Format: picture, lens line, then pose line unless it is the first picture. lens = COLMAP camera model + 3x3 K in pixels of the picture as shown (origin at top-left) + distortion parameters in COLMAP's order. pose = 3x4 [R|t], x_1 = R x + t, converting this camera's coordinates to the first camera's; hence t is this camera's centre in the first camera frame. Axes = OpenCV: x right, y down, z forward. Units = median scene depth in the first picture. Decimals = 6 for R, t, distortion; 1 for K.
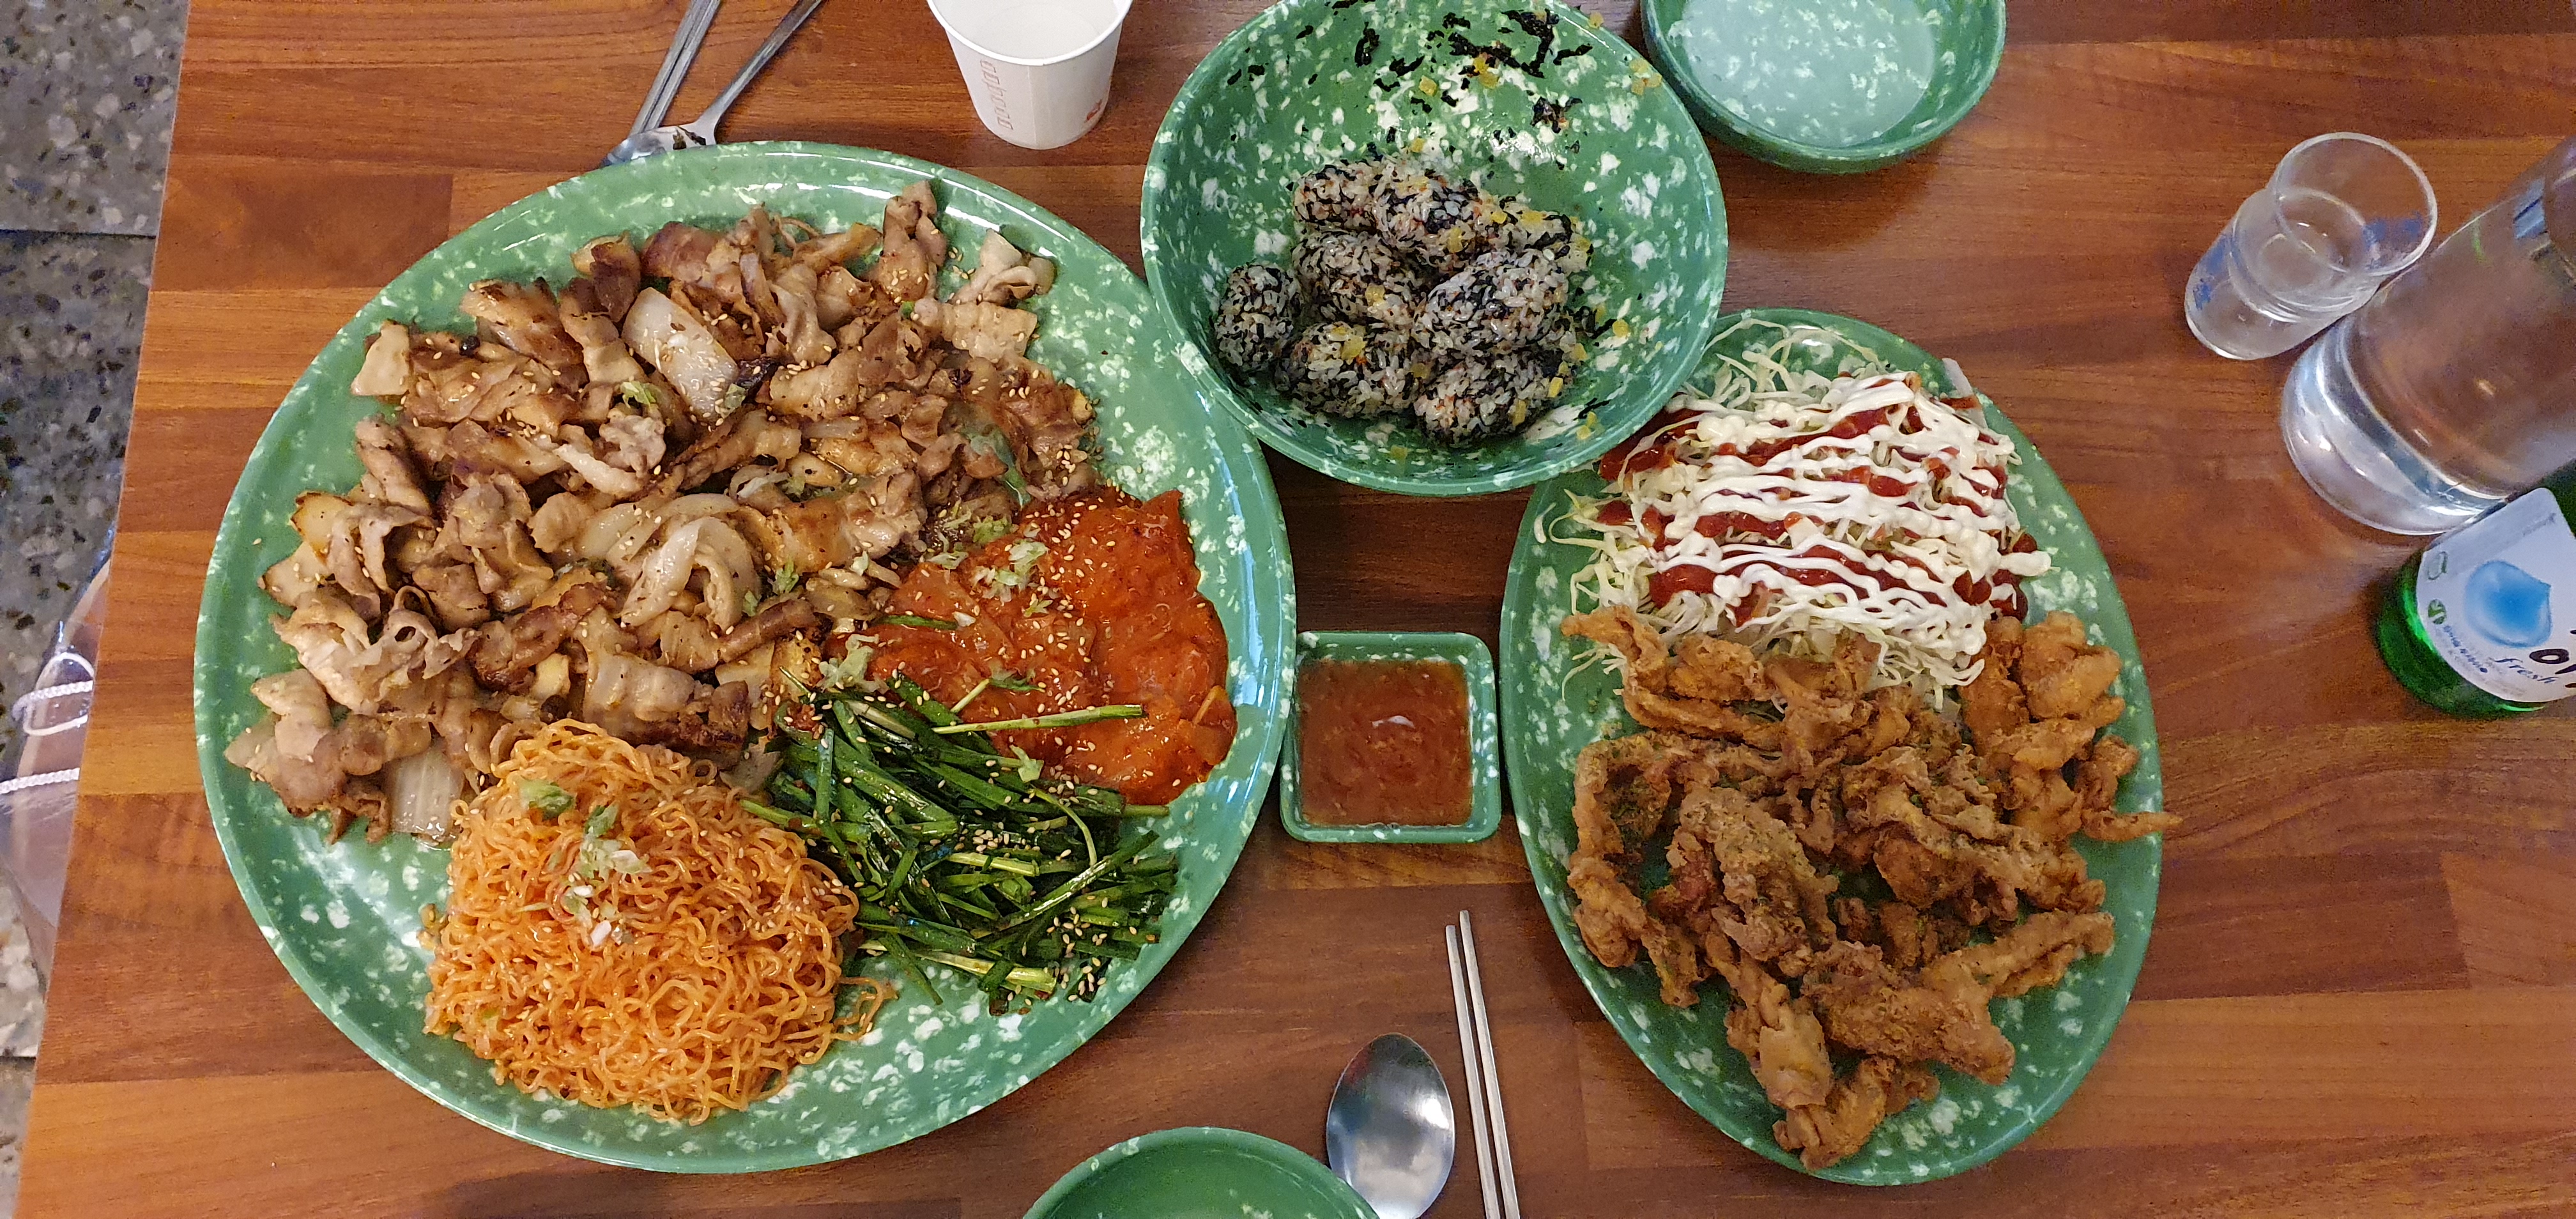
lens RADIAL K [[2188.5, 0, 1288.0], [0, 2188.5, 609.5], [0, 0, 1]] dist [0.118358, -0.364393]
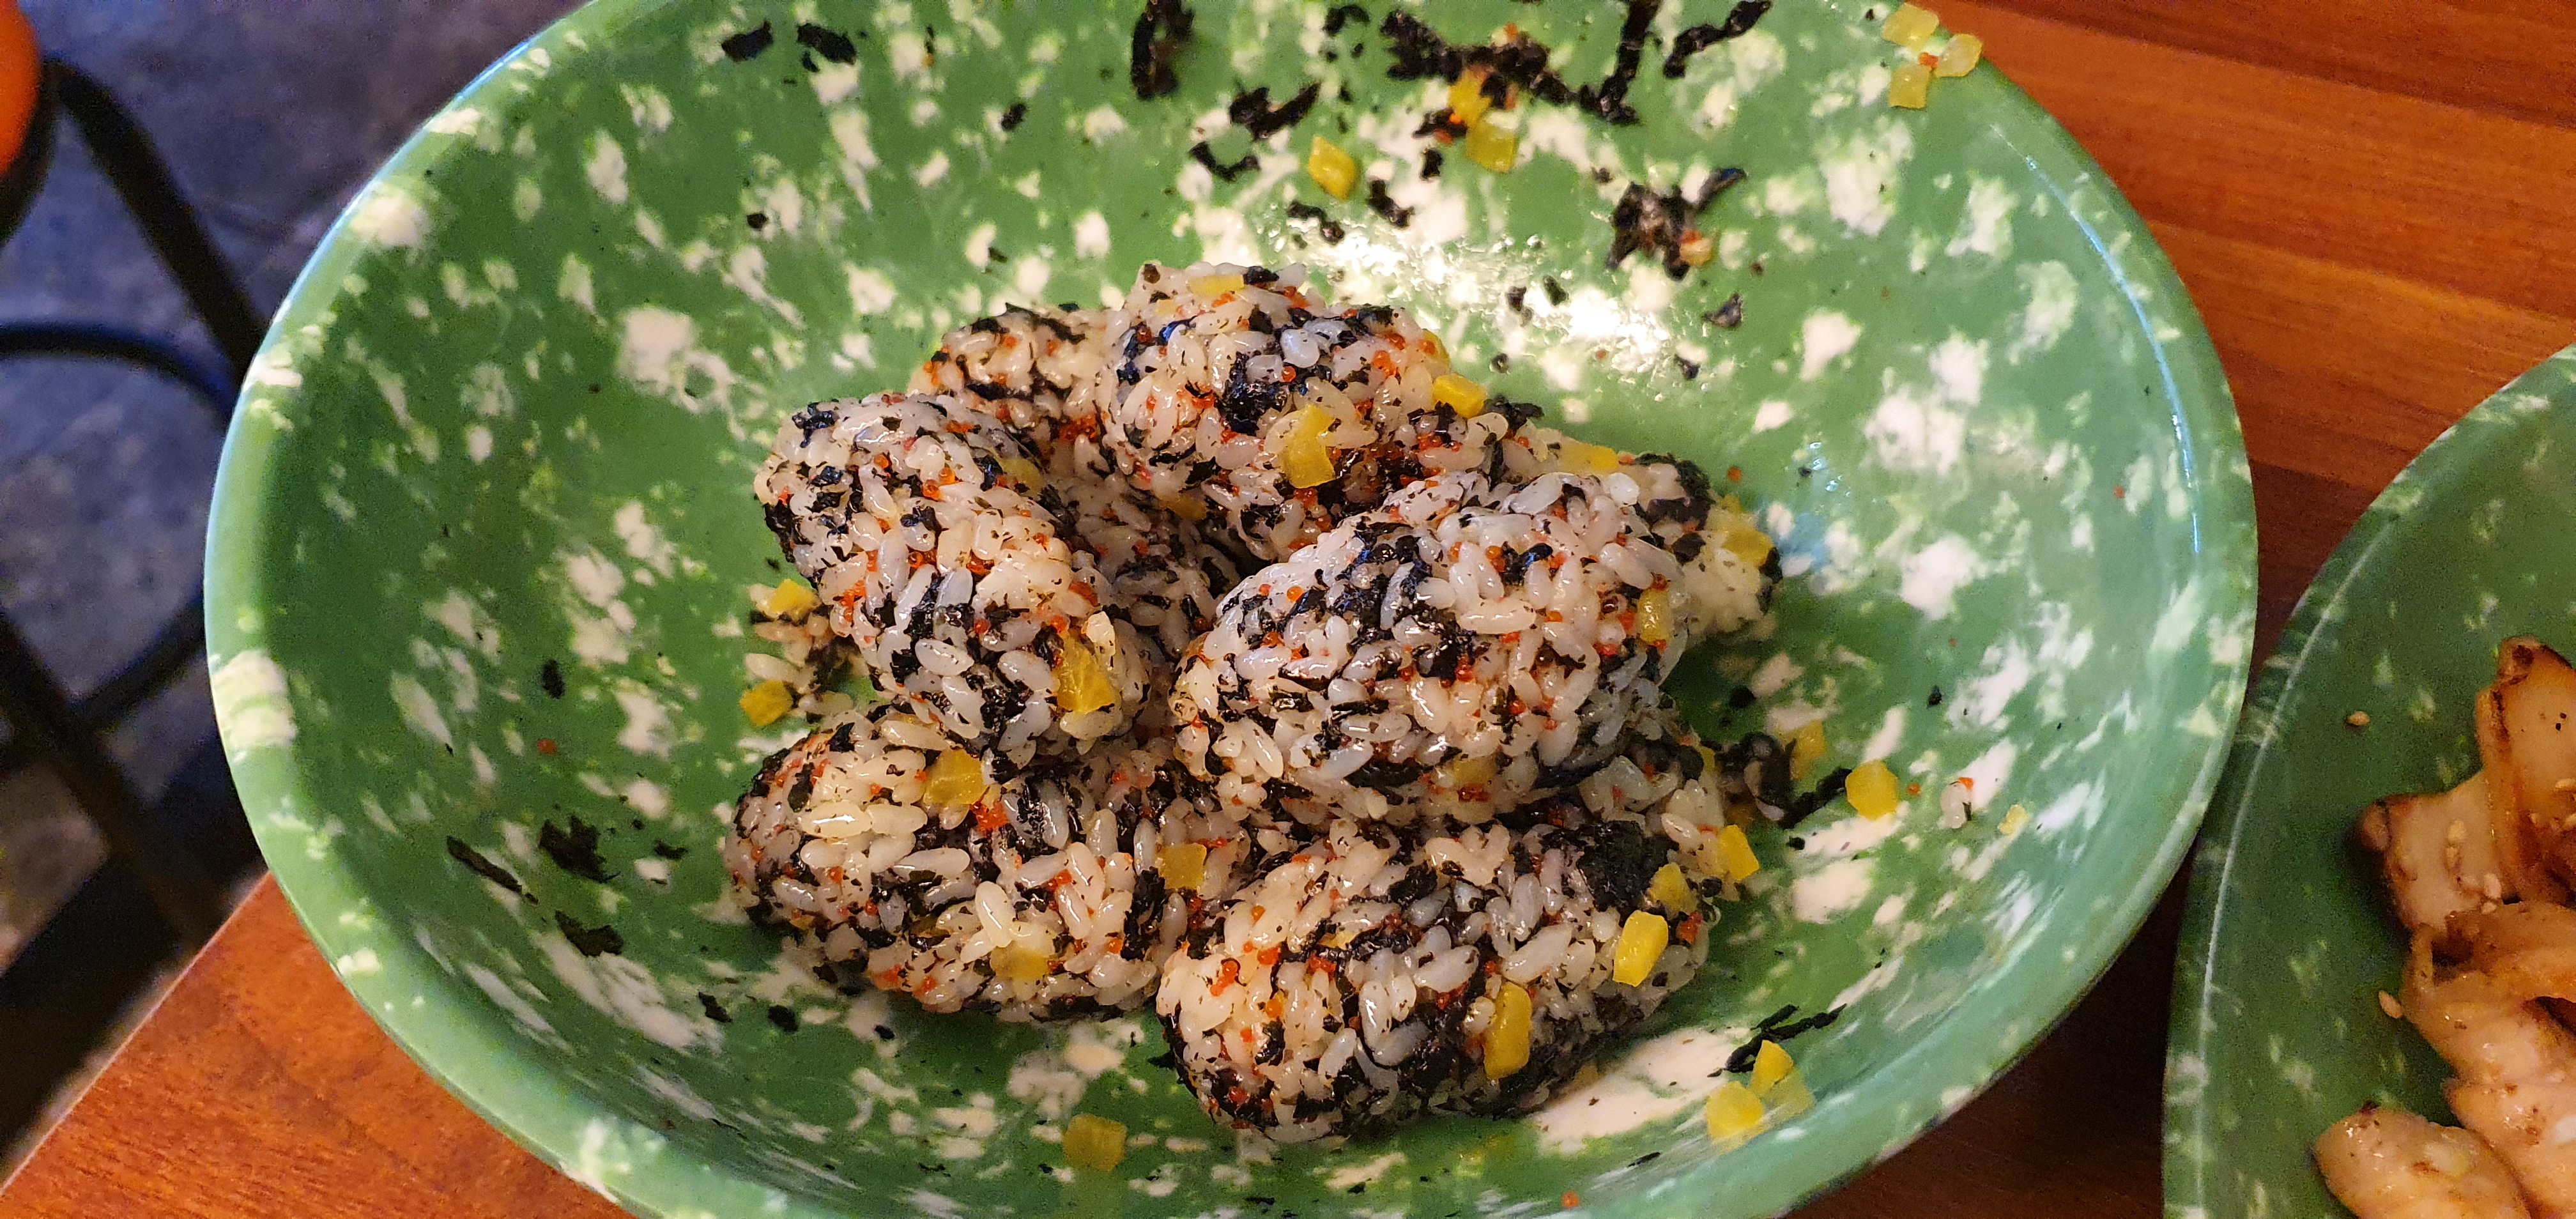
lens RADIAL K [[2082.8, 0, 1231.8], [0, 2082.8, 608.4], [0, 0, 1]] dist [-0.052120, -0.002367]
pose [[0.988914, 0.037818, -0.143593, 0.105665], [-0.085244, 0.936388, -0.340457, -0.046469], [0.121583, 0.348924, 0.929231, 0.728820]]
